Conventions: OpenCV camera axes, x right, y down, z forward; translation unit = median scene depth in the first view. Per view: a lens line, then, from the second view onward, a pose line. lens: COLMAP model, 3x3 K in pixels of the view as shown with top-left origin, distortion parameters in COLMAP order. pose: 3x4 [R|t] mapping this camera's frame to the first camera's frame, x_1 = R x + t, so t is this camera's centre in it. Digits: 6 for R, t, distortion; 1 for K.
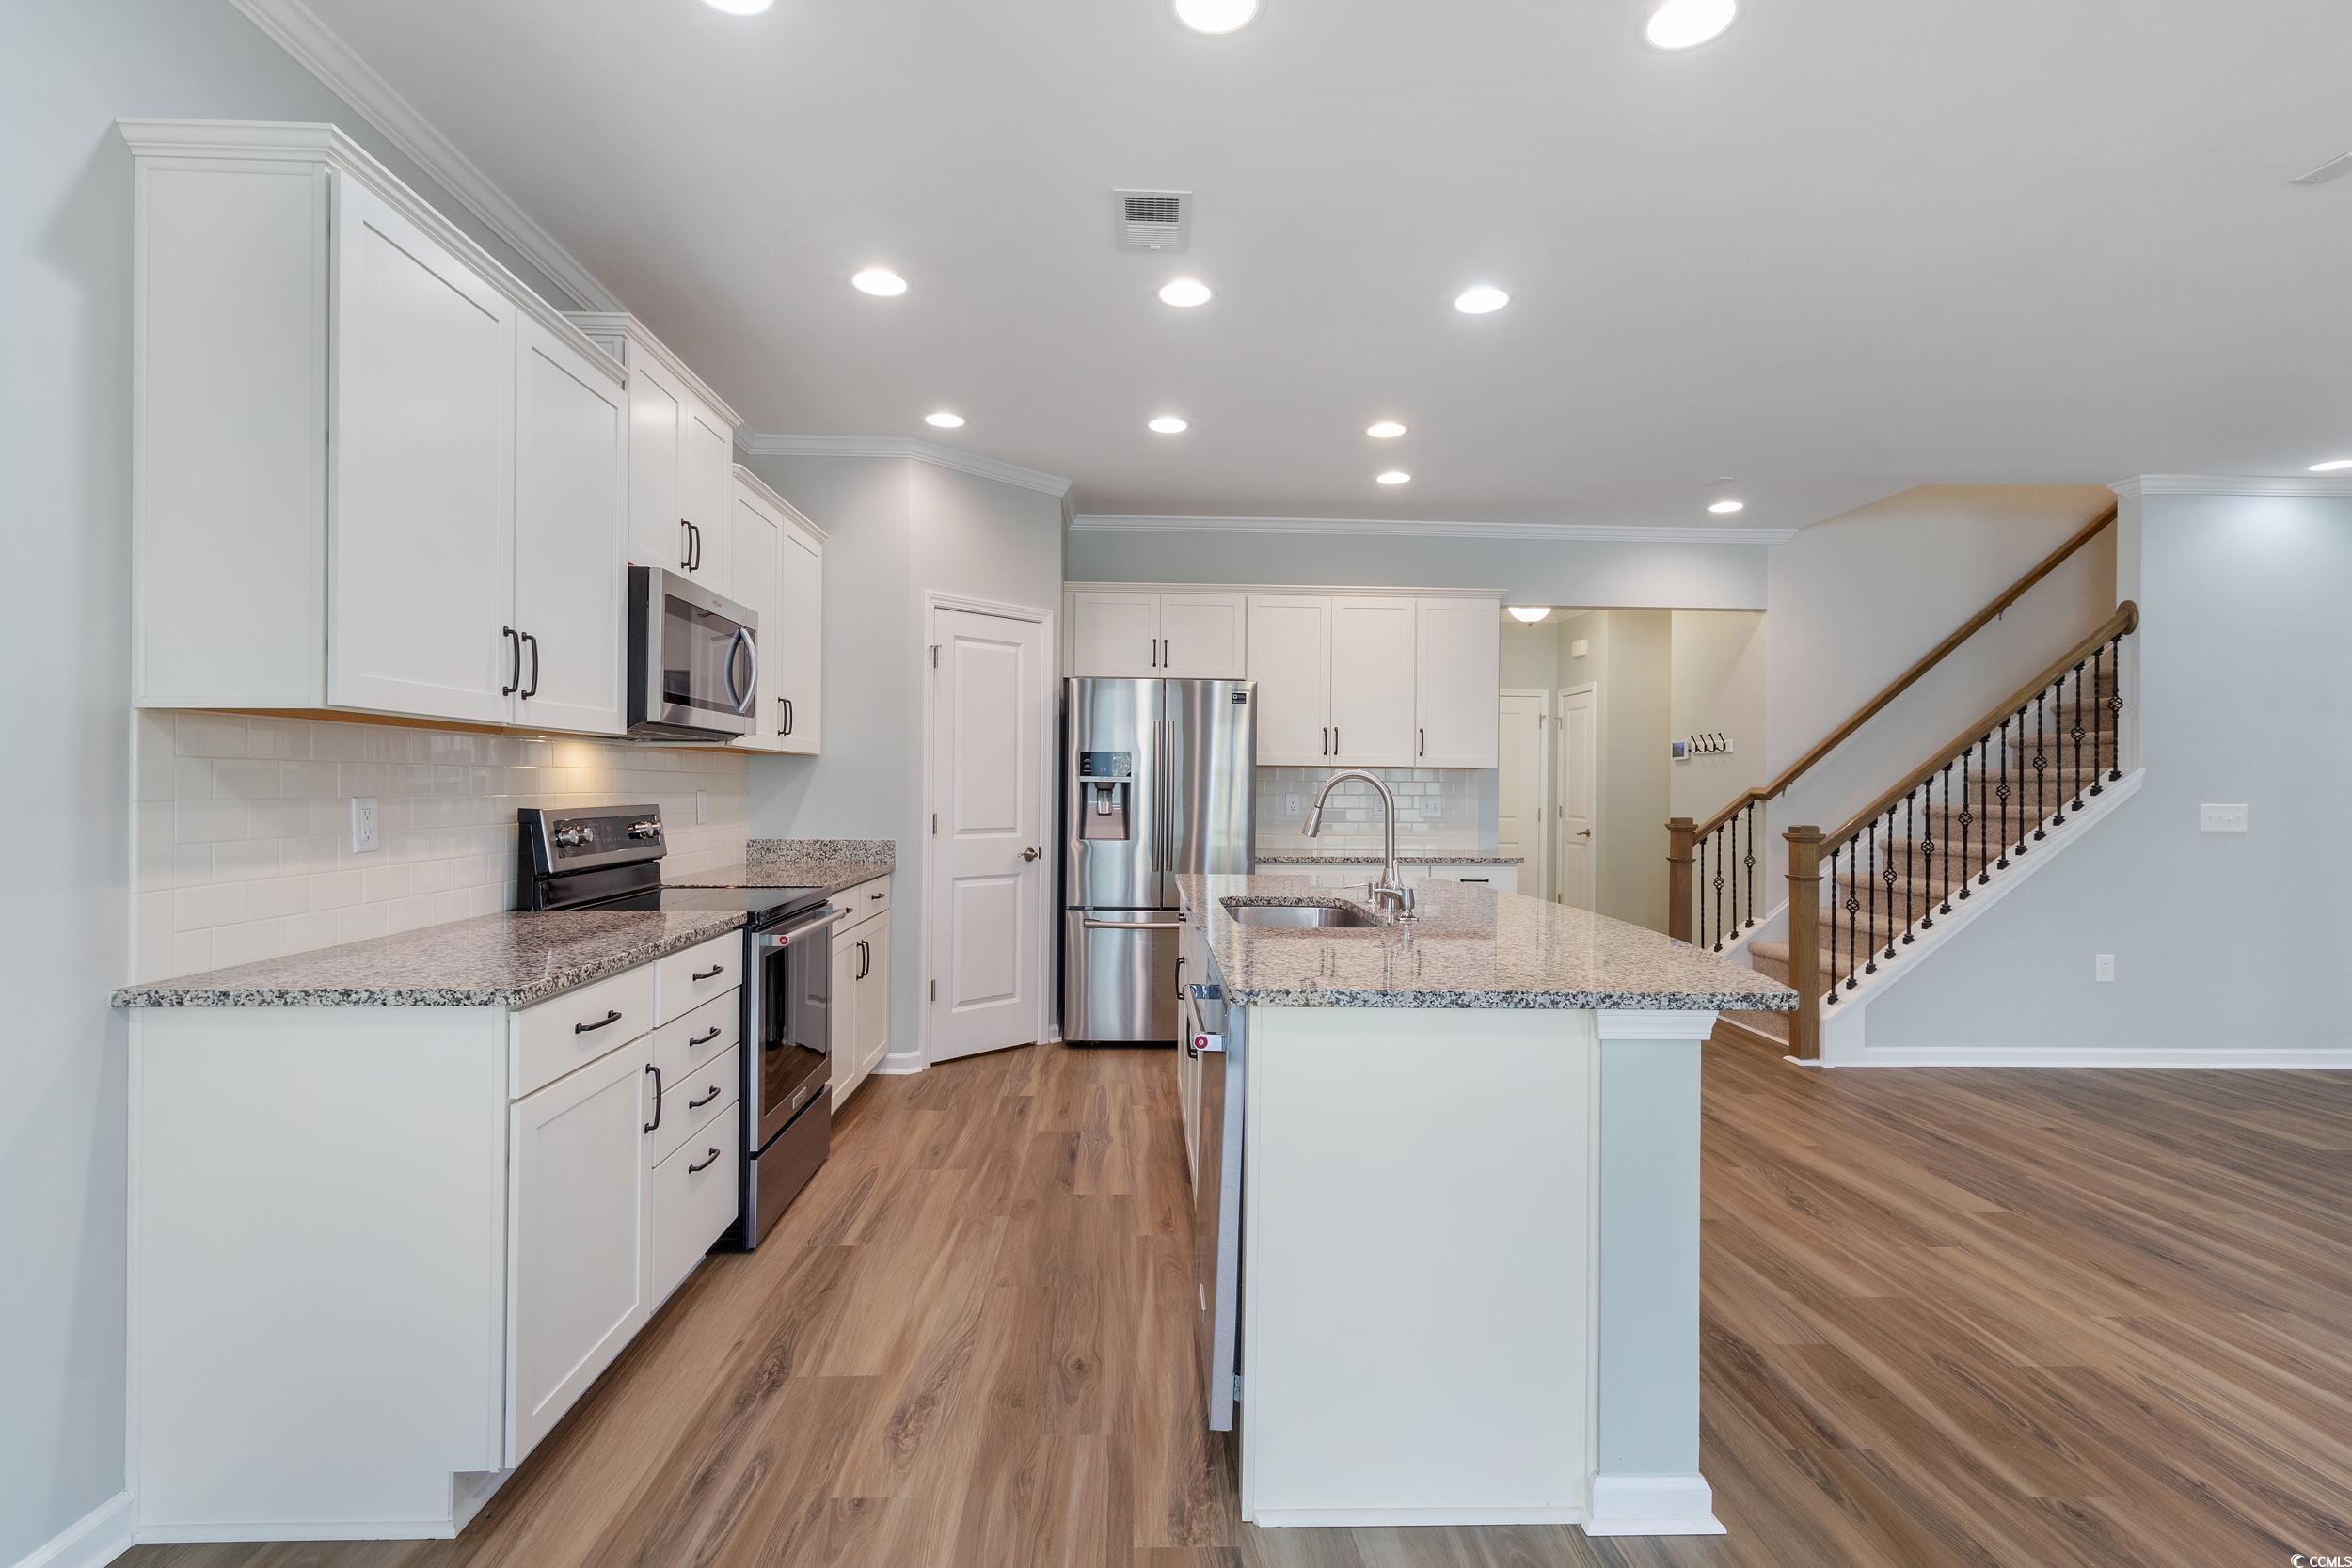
lens RADIAL K [[1087.5, 0, 1166.0], [0, 1087.5, 778.6], [0, 0, 1]] dist [0.004528, 0.000923]
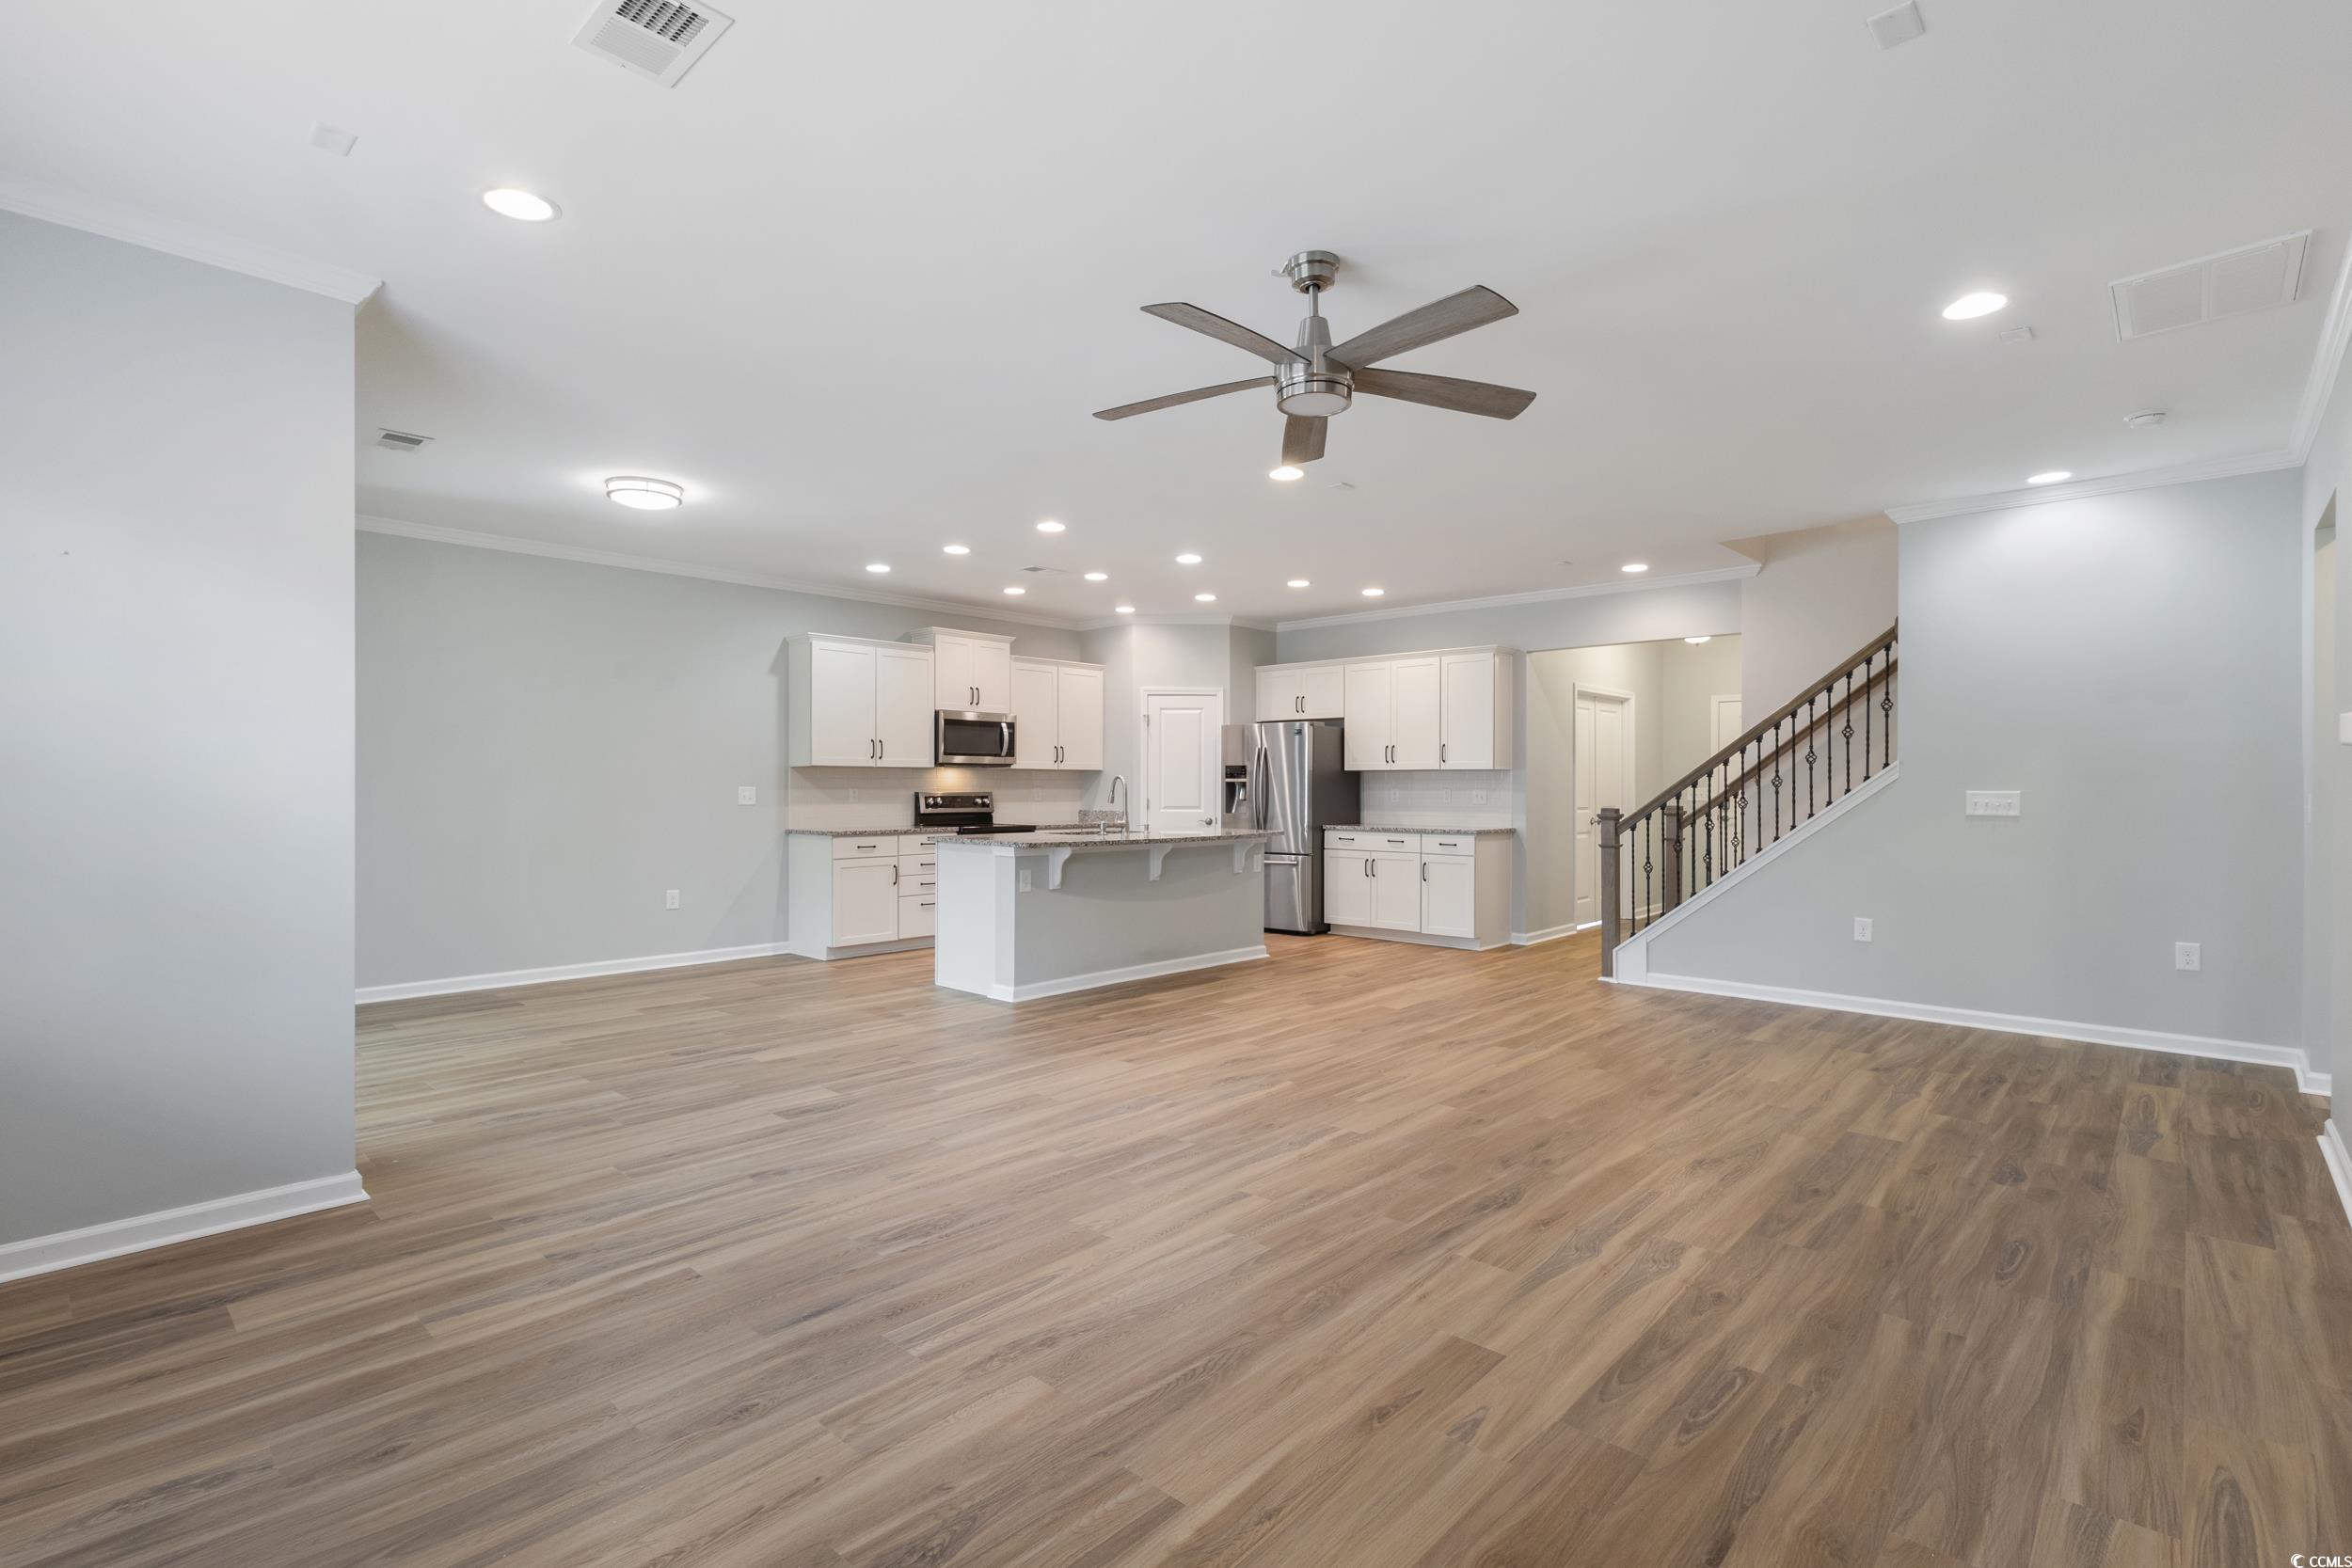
lens RADIAL K [[1087.5, 0, 1166.0], [0, 1087.5, 778.6], [0, 0, 1]] dist [0.004528, 0.000923]
pose [[0.706223, -0.012983, -0.707871, 1.345272], [0.009323, 0.999916, -0.009038, 0.015396], [0.707929, -0.000217, 0.706284, -0.427615]]
